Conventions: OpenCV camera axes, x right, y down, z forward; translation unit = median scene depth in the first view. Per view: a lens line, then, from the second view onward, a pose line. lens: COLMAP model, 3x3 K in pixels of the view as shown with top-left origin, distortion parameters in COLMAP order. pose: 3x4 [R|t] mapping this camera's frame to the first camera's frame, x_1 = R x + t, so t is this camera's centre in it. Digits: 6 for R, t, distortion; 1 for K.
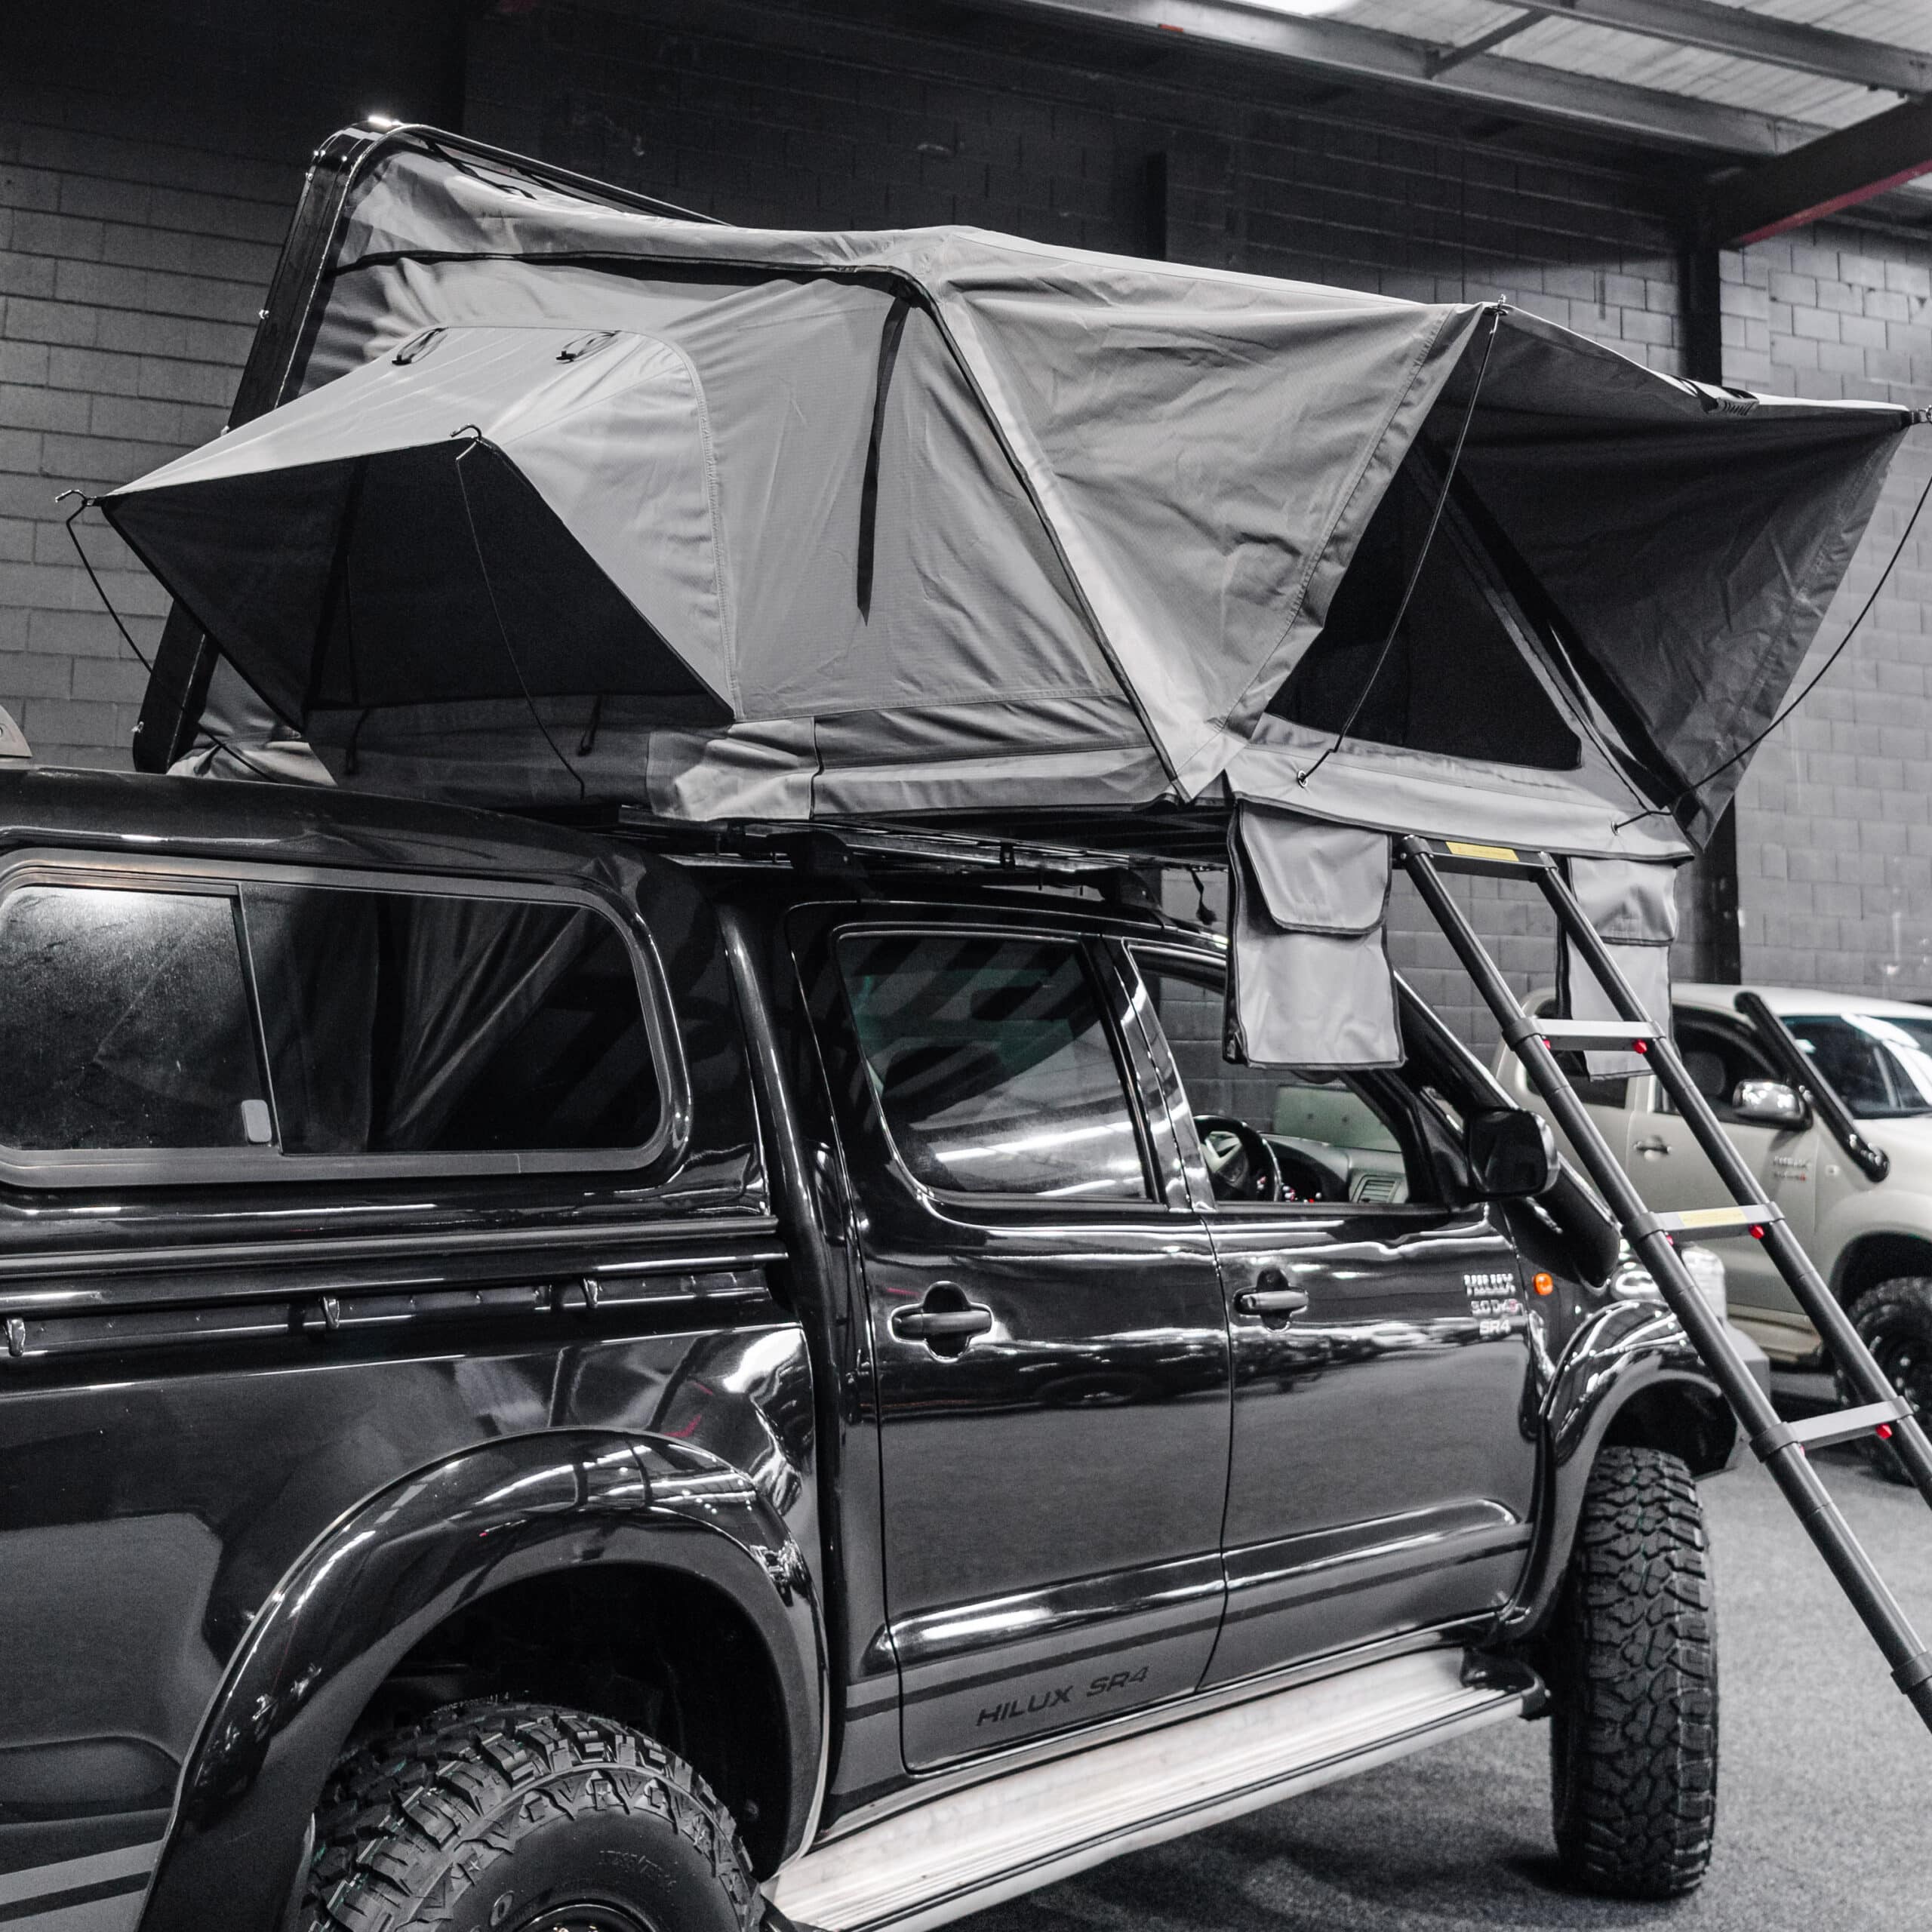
lens RADIAL K [[2958.7, 0, 966.9], [0, 2958.7, 962.4], [0, 0, 1]] dist [0.026435, 0.000000]
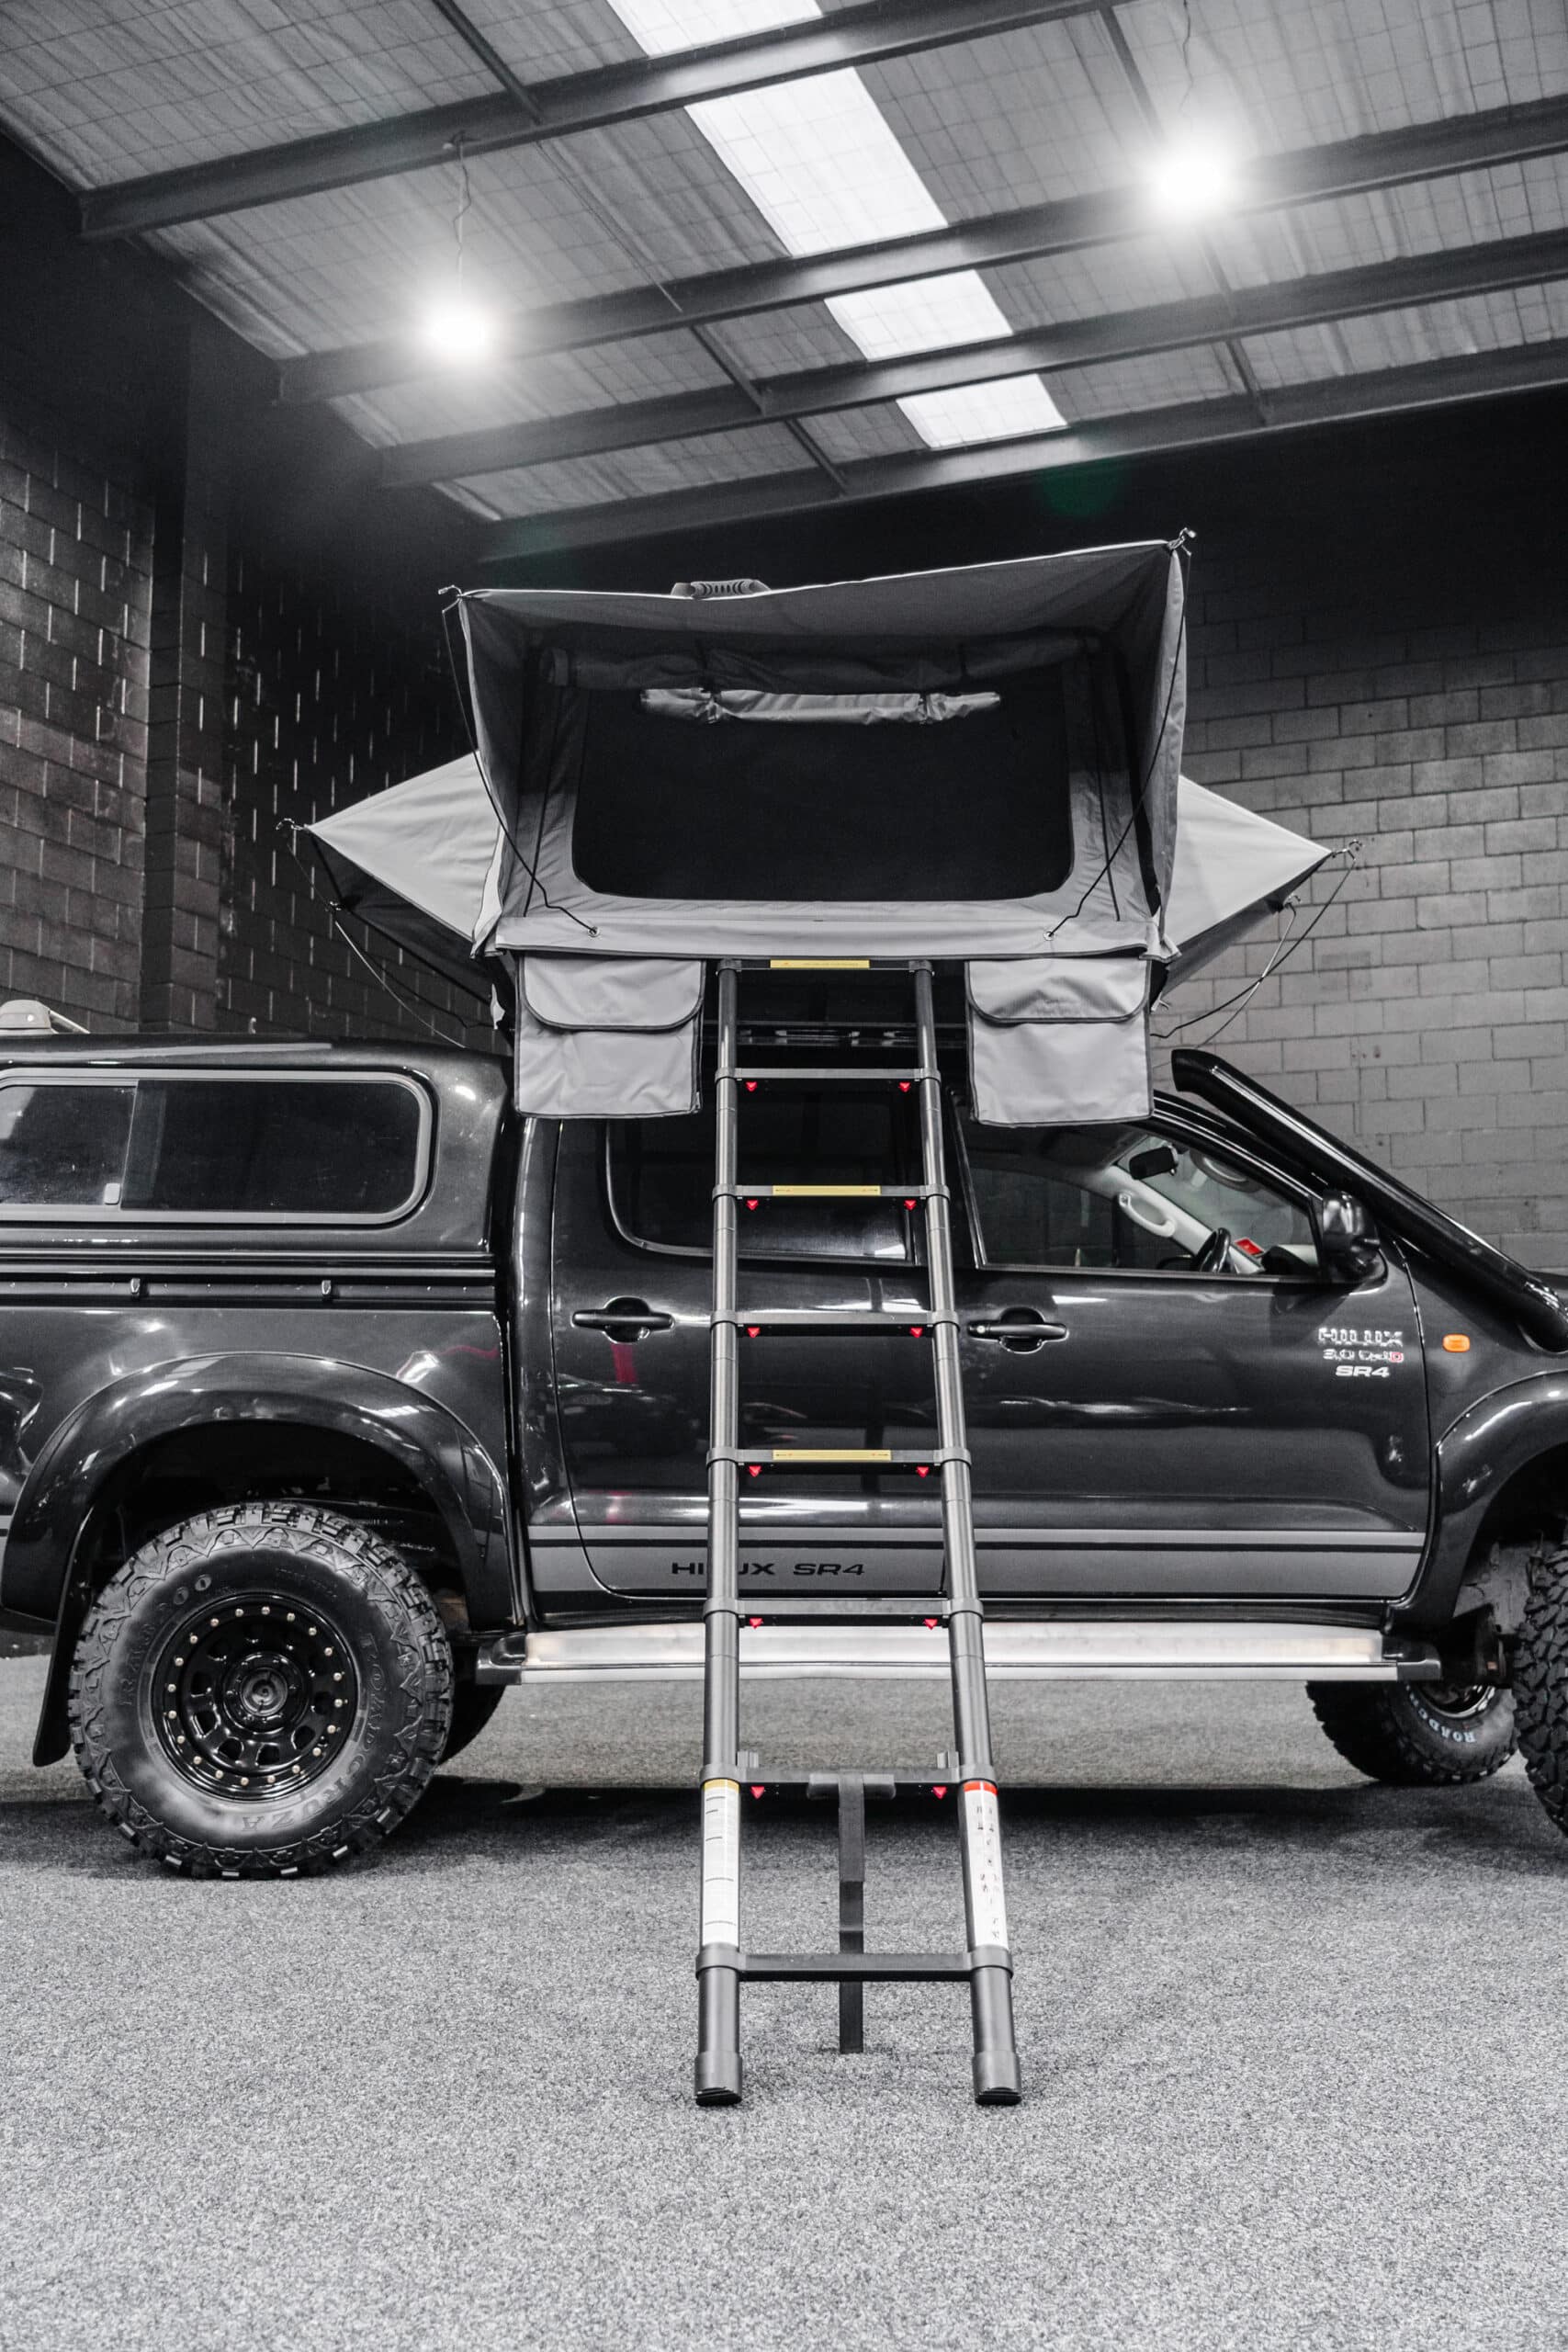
lens RADIAL K [[2437.7, 0, 784.4], [0, 2437.7, 1181.4], [0, 0, 1]] dist [-0.002749, 0.000000]
pose [[0.621368, -0.100986, -0.776984, 1.086321], [0.025352, 0.993731, -0.108883, 0.196012], [0.783109, 0.047958, 0.620033, 0.293882]]
